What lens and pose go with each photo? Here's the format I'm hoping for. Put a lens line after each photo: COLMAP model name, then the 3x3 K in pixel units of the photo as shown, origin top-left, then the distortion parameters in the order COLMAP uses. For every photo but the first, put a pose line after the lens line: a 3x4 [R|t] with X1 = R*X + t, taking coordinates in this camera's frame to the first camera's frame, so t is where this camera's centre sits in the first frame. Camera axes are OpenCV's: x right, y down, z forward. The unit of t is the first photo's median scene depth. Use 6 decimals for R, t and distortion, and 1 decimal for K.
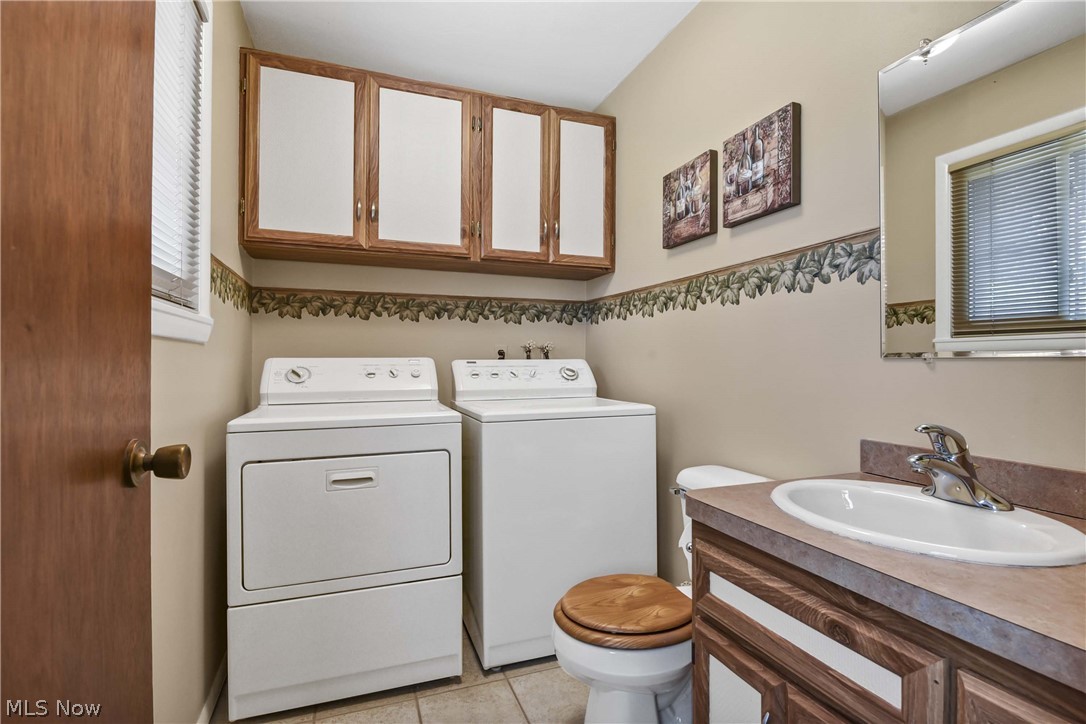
lens RADIAL K [[516.1, 0, 543.3], [0, 516.1, 362.7], [0, 0, 1]] dist [-0.006474, -0.001306]
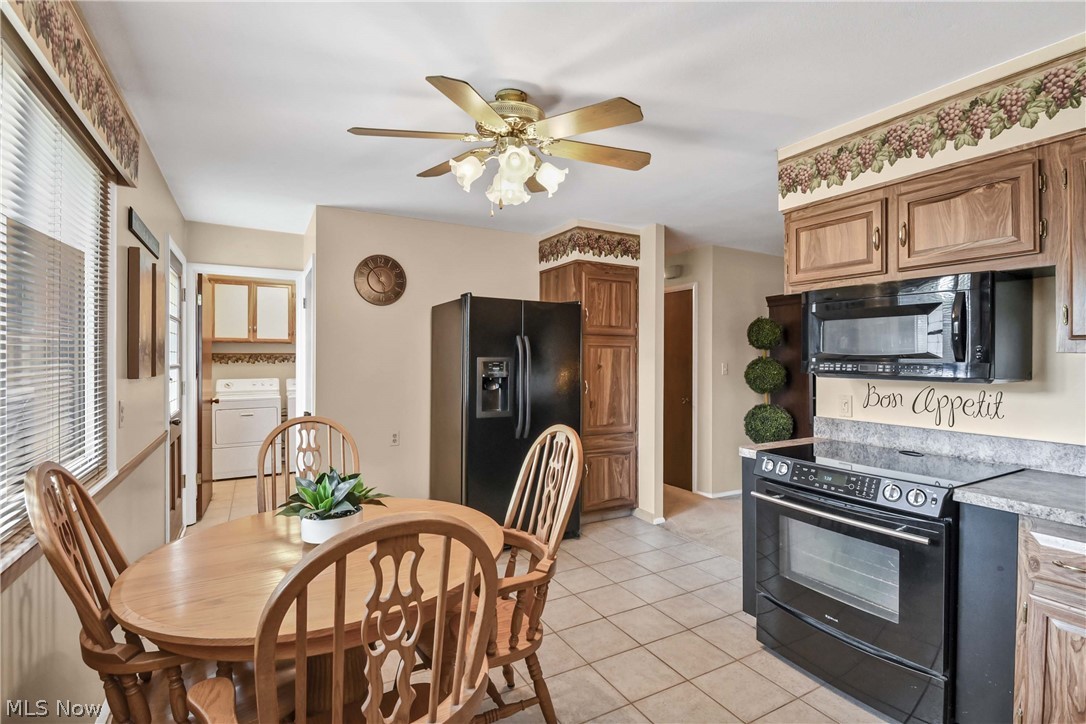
lens RADIAL K [[516.1, 0, 543.6], [0, 516.1, 359.1], [0, 0, 1]] dist [-0.006474, -0.001306]
pose [[0.989363, 0.000474, 0.145466, 0.844631], [-0.001185, 0.999988, 0.004805, -0.134104], [-0.145462, -0.004926, 0.989352, -2.080704]]
